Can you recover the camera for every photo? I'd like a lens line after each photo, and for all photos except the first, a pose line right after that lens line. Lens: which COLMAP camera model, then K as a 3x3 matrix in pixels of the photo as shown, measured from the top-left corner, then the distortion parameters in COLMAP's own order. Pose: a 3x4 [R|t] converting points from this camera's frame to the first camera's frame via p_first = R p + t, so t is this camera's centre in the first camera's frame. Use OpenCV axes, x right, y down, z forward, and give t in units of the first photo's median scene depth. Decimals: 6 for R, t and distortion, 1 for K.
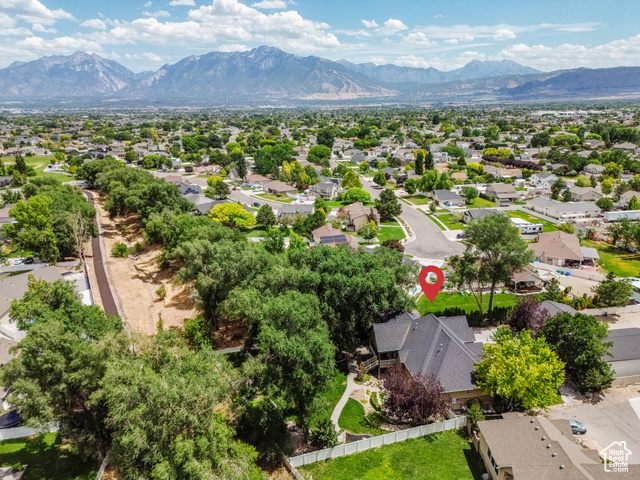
lens RADIAL K [[450.5, 0, 320.4], [0, 450.5, 241.0], [0, 0, 1]] dist [0.064046, -0.043544]
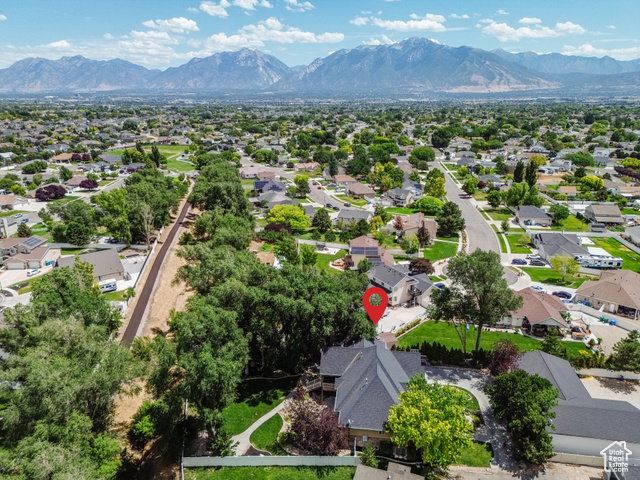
lens RADIAL K [[450.5, 0, 317.4], [0, 450.5, 240.4], [0, 0, 1]] dist [0.064046, -0.043544]
pose [[0.953359, 0.103428, -0.283564, 0.128744], [-0.099615, 0.994635, 0.027875, -0.027262], [0.284925, 0.001672, 0.958548, 0.008569]]
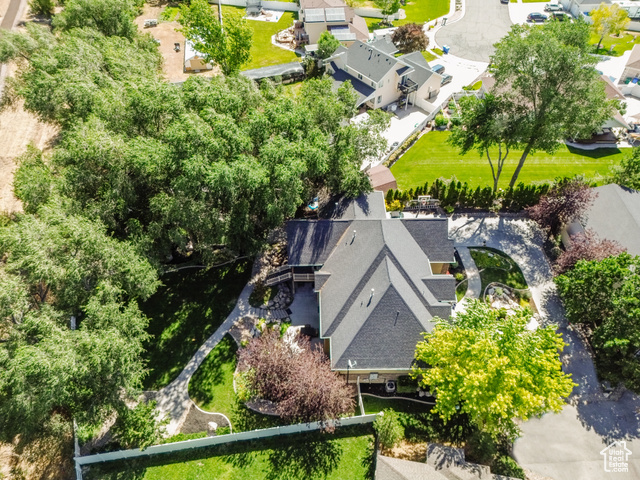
lens RADIAL K [[450.5, 0, 330.7], [0, 450.5, 236.2], [0, 0, 1]] dist [0.064046, -0.043544]
pose [[0.990603, 0.114444, -0.074885, 0.076944], [-0.061526, 0.861902, 0.503328, -0.037426], [0.122147, -0.493991, 0.860845, 0.168145]]
